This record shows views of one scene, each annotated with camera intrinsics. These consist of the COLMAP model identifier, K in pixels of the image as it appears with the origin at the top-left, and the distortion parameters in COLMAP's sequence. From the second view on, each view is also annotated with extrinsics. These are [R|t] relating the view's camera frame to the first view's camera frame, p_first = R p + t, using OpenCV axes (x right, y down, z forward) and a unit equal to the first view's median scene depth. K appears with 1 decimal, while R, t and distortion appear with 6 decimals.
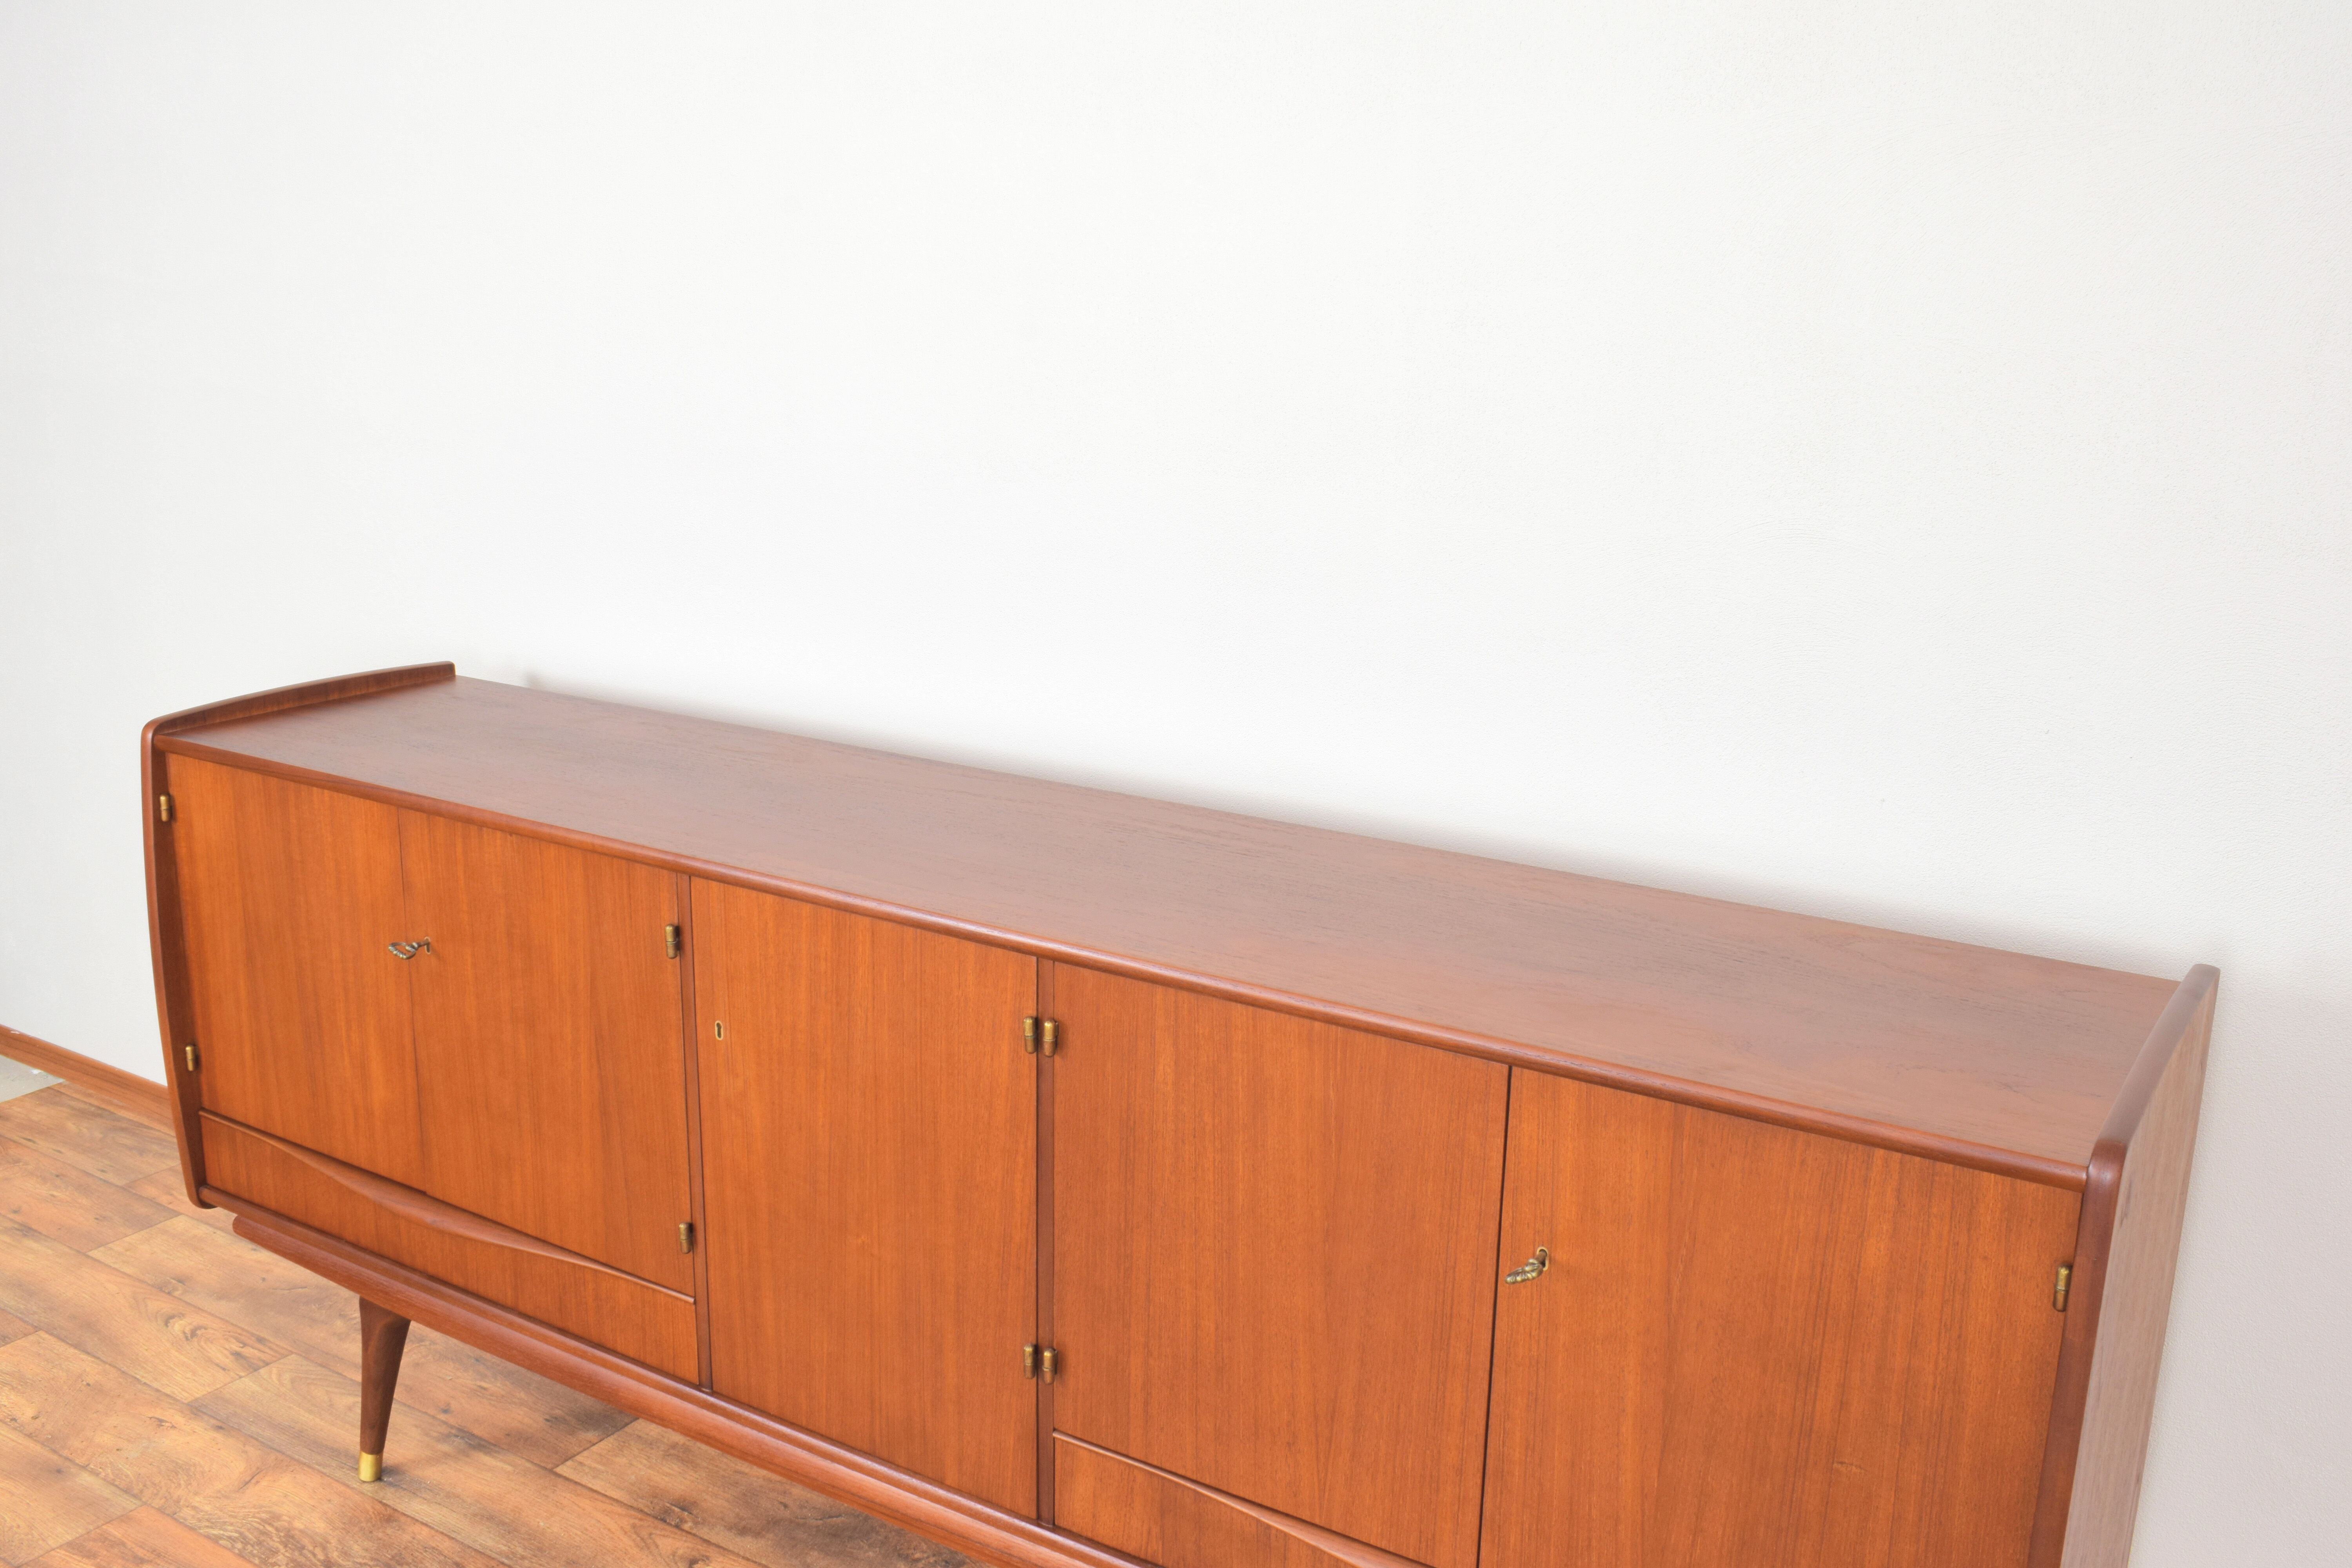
lens RADIAL K [[2197.6, 0, 1182.6], [0, 2197.6, 778.4], [0, 0, 1]] dist [-0.083277, 0.000000]
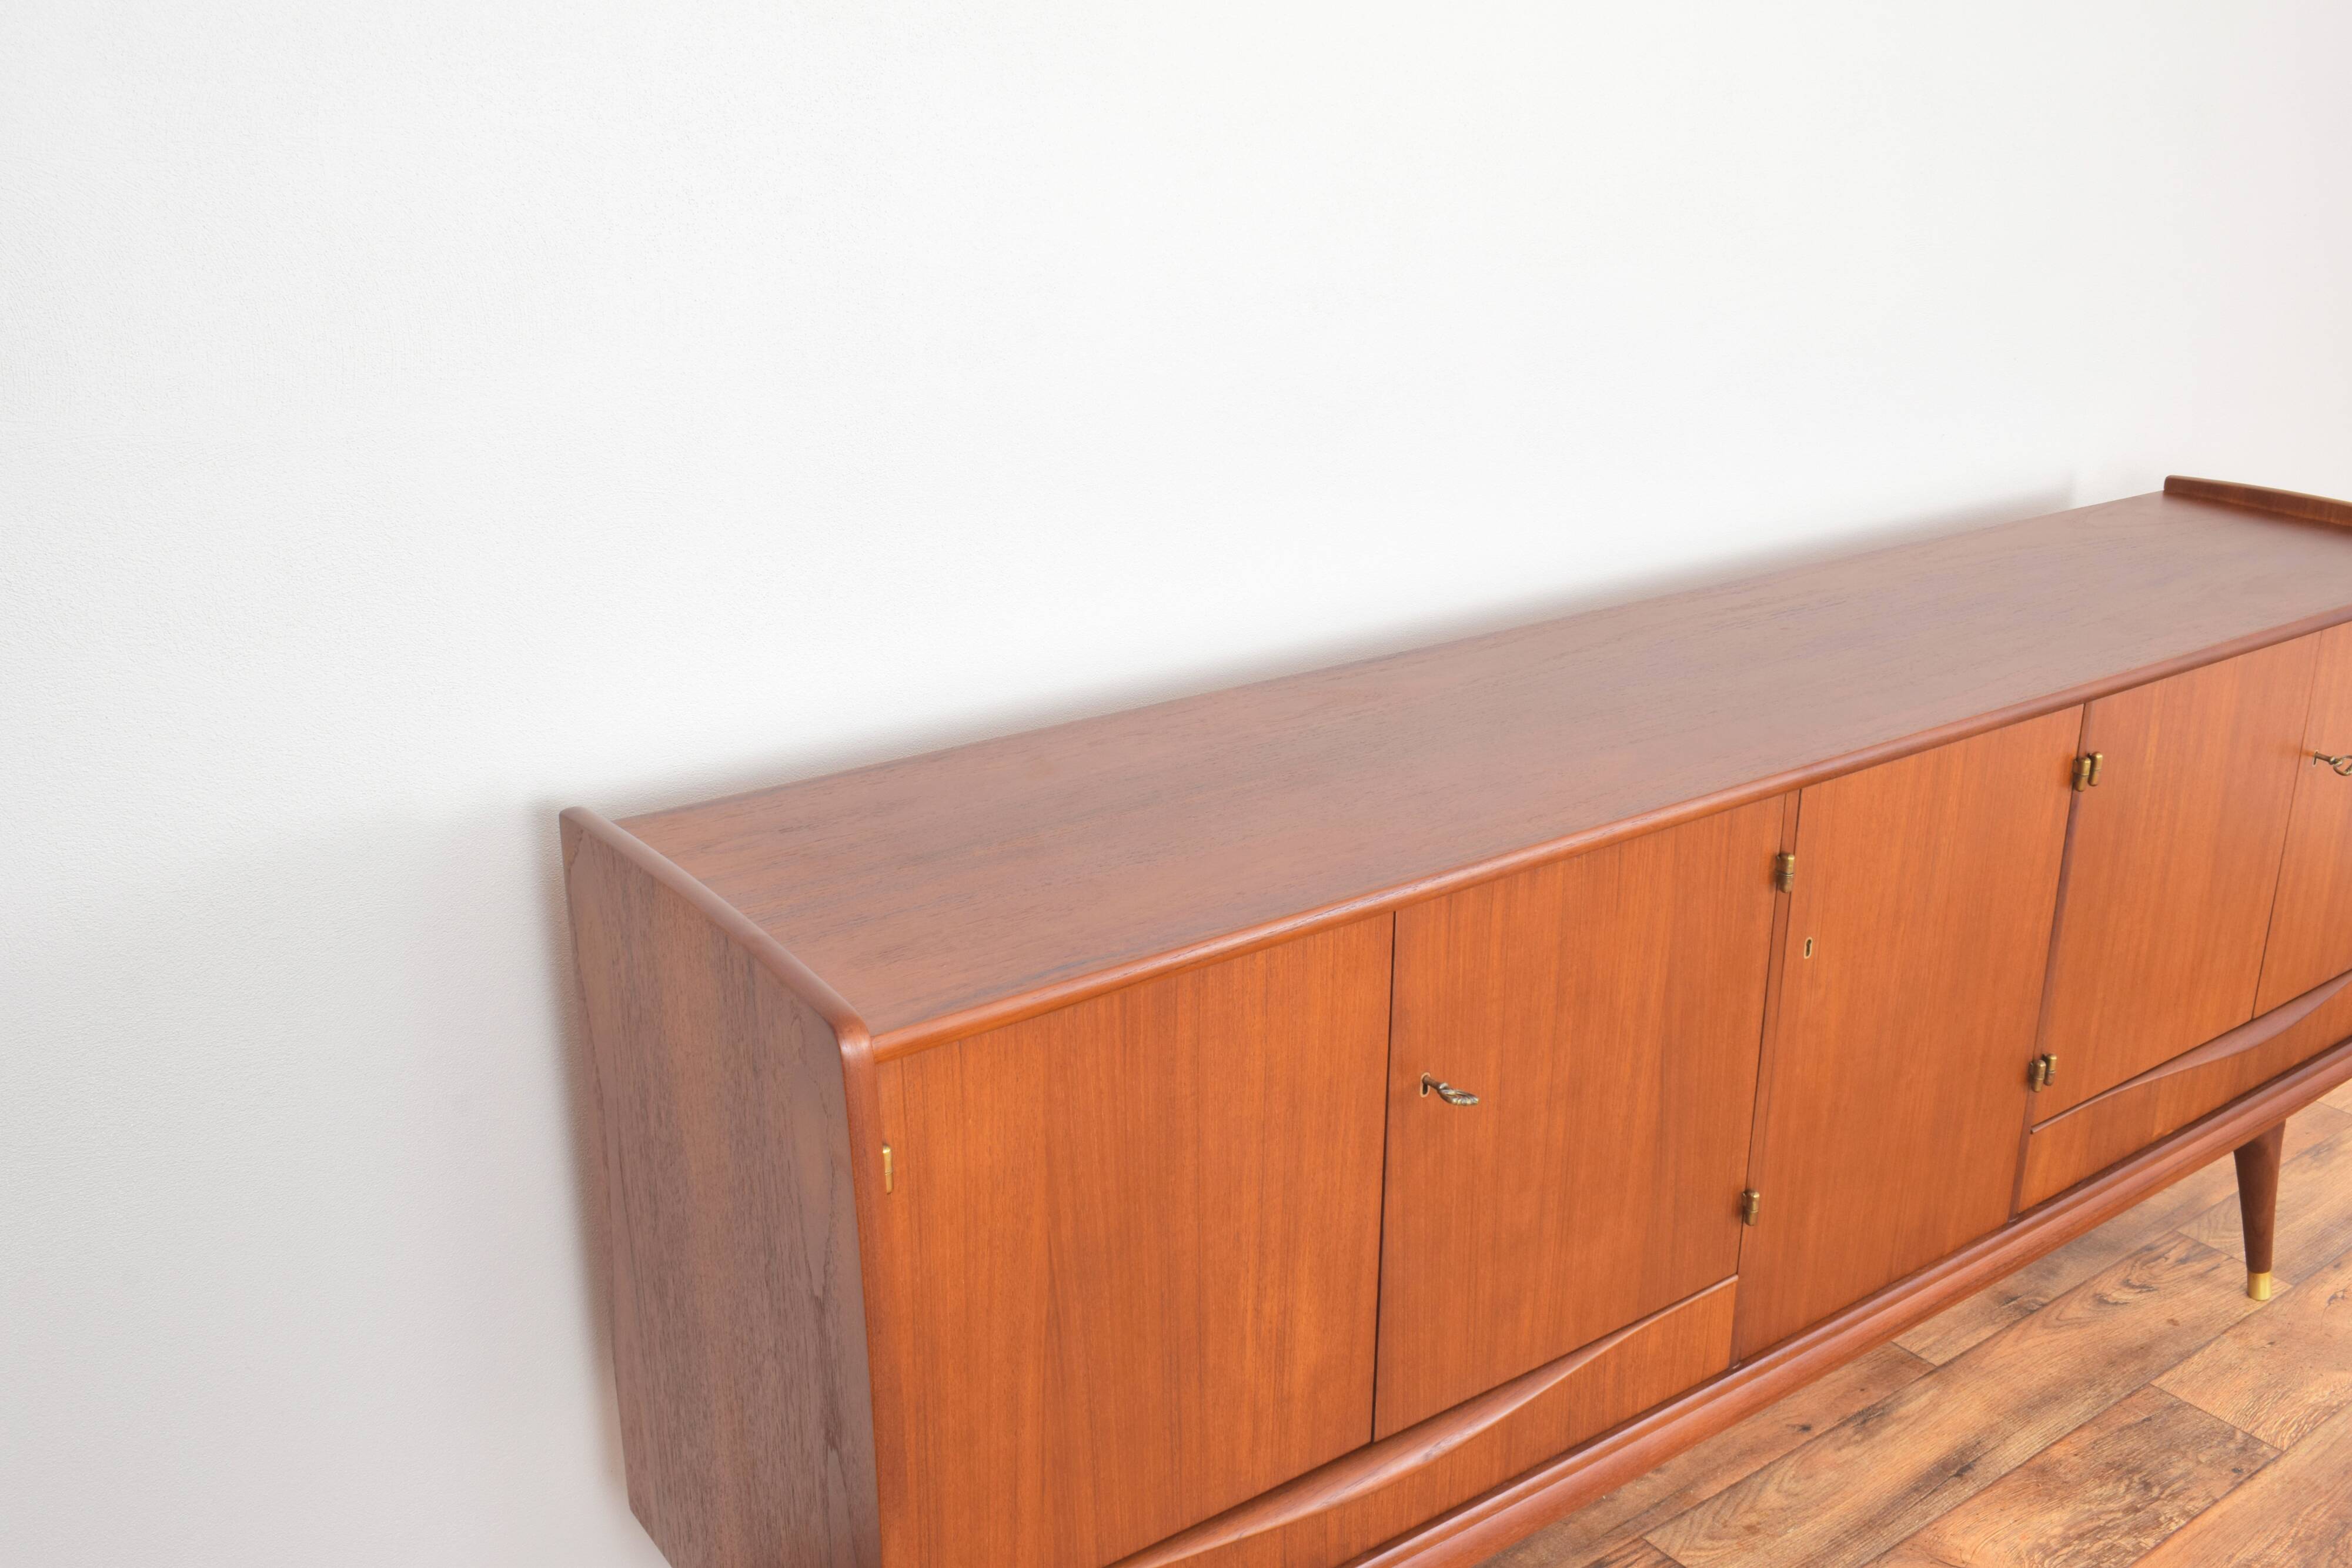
lens RADIAL K [[2197.4, 0, 1166.4], [0, 2197.4, 764.7], [0, 0, 1]] dist [-0.083277, 0.000000]
pose [[0.376991, -0.319039, 0.869536, -1.125768], [0.231689, 0.941440, 0.244971, -0.245007], [-0.896771, 0.109110, 0.428832, 0.913296]]
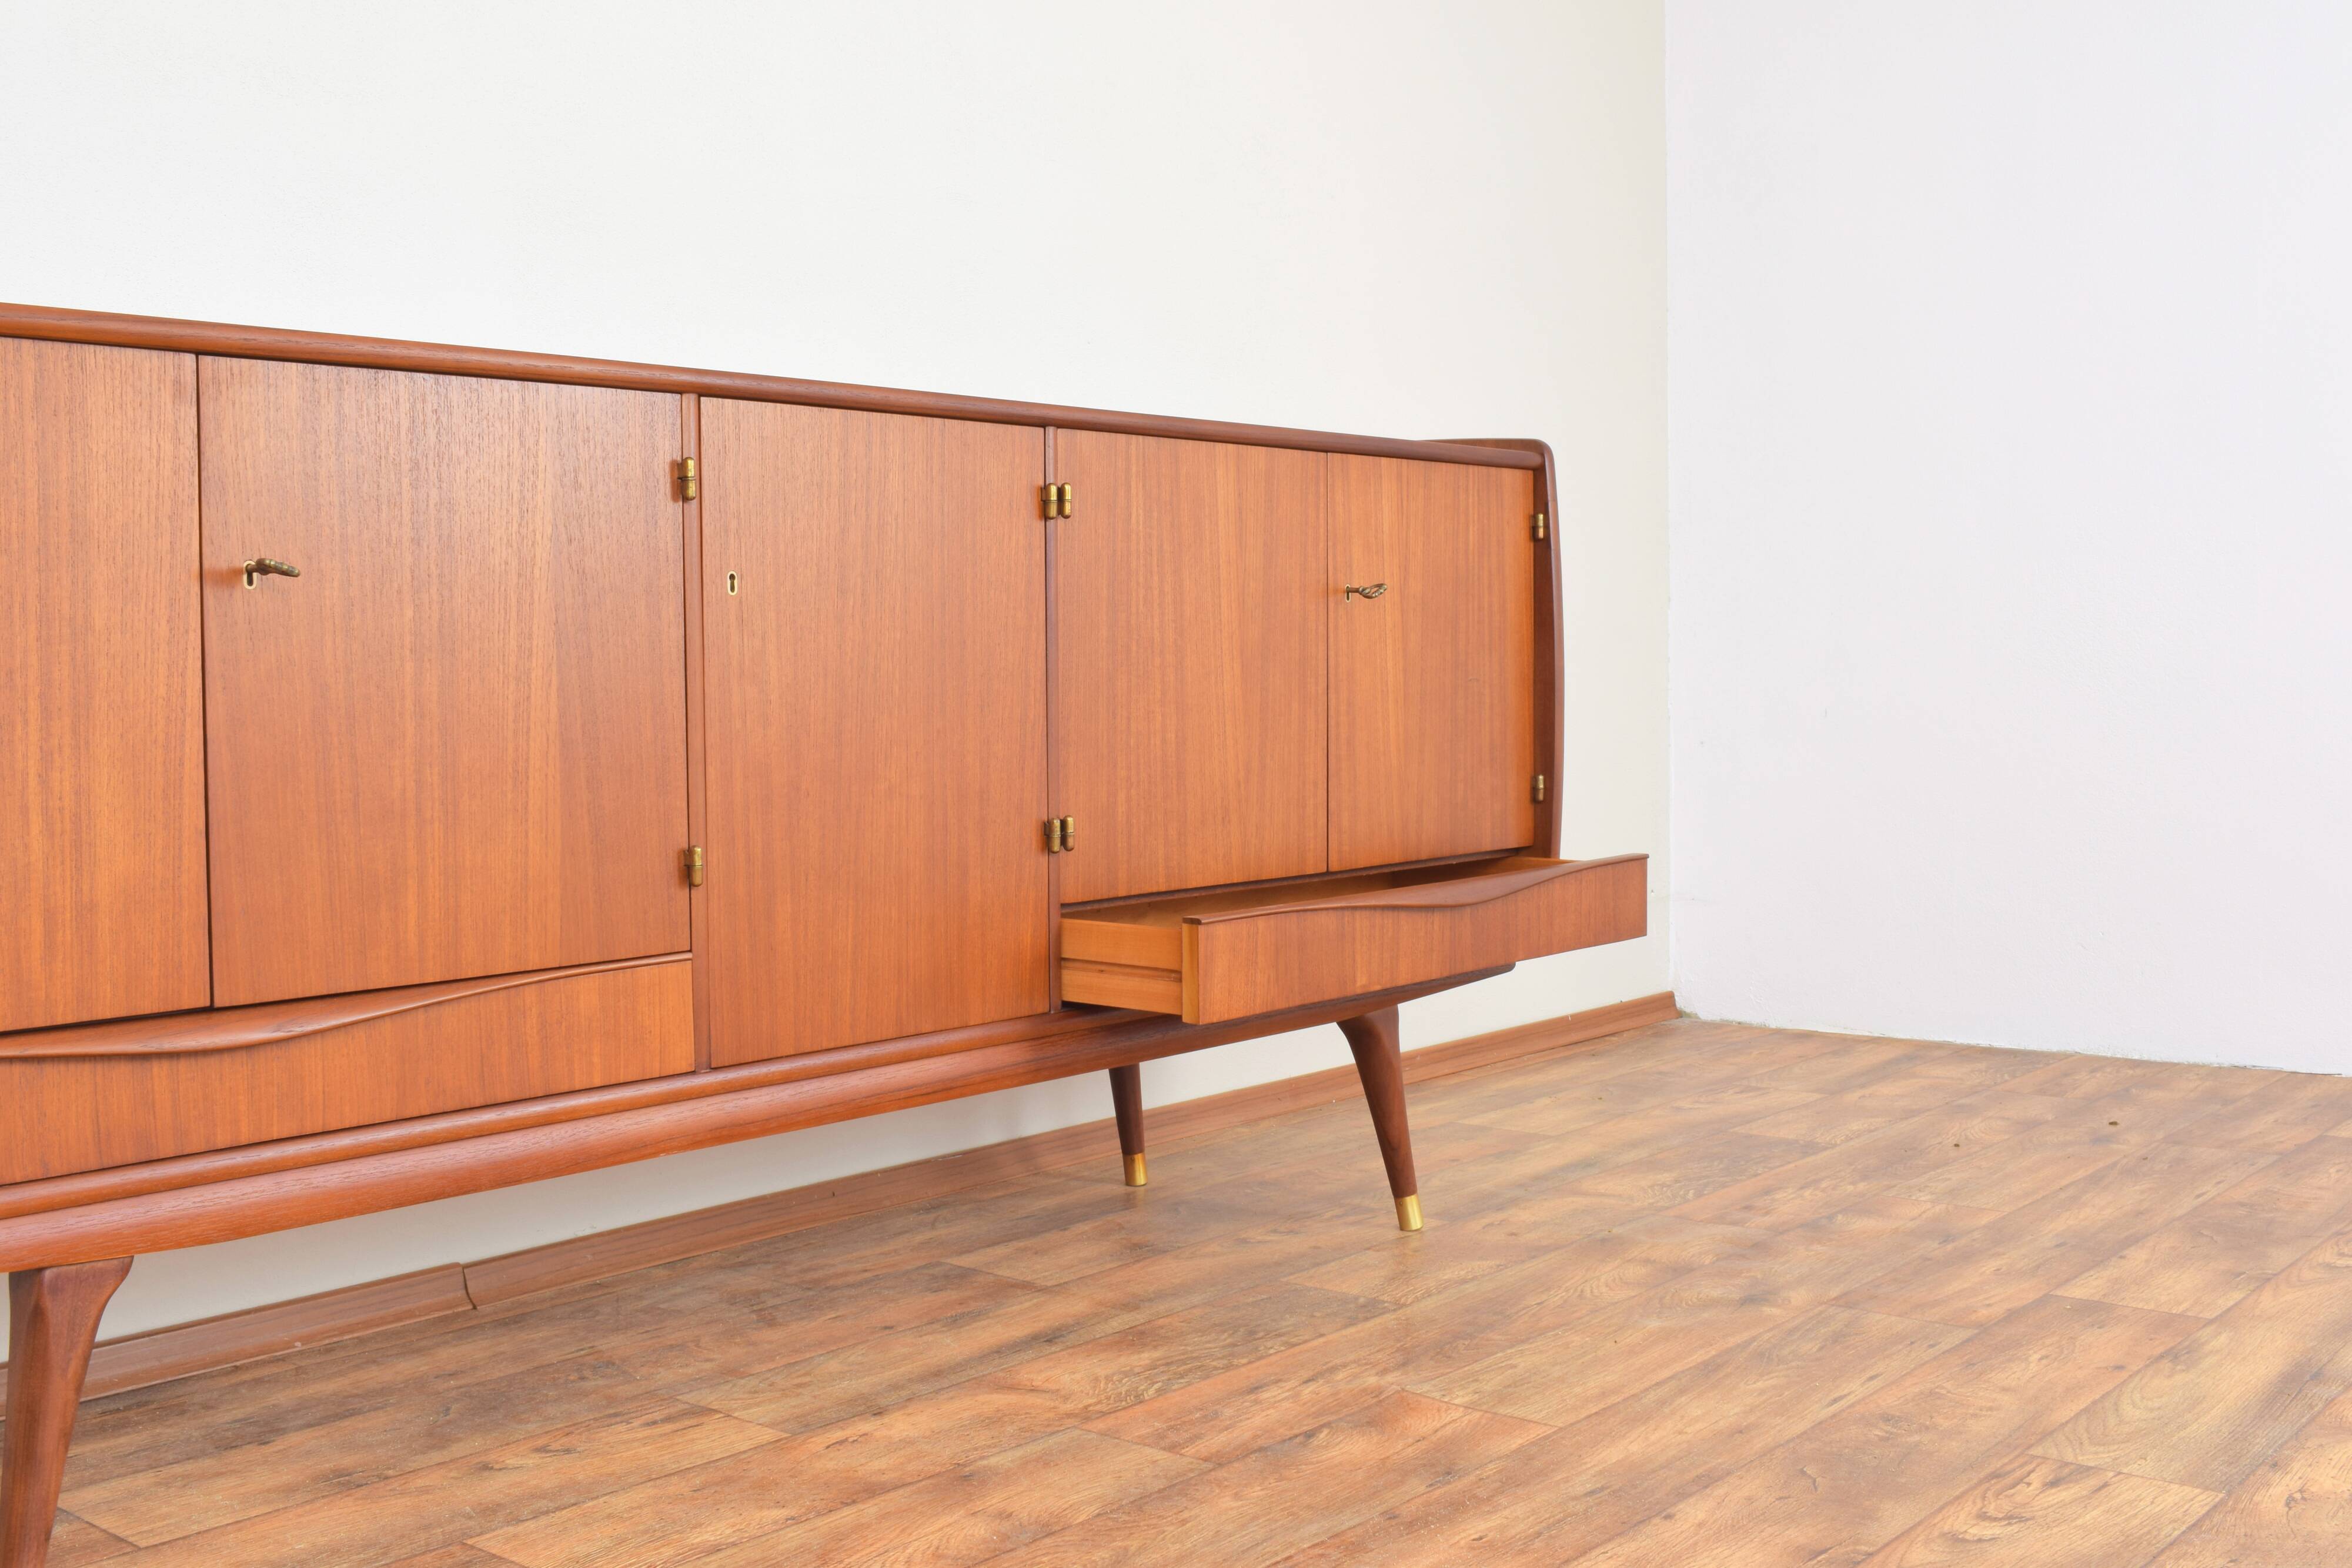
lens RADIAL K [[2495.4, 0, 1179.1], [0, 2495.4, 778.2], [0, 0, 1]] dist [-0.072687, 0.000000]
pose [[0.134421, -0.073297, 0.988210, -1.242756], [0.249745, 0.967574, 0.037795, 0.210937], [-0.958936, 0.241720, 0.148368, 0.761589]]
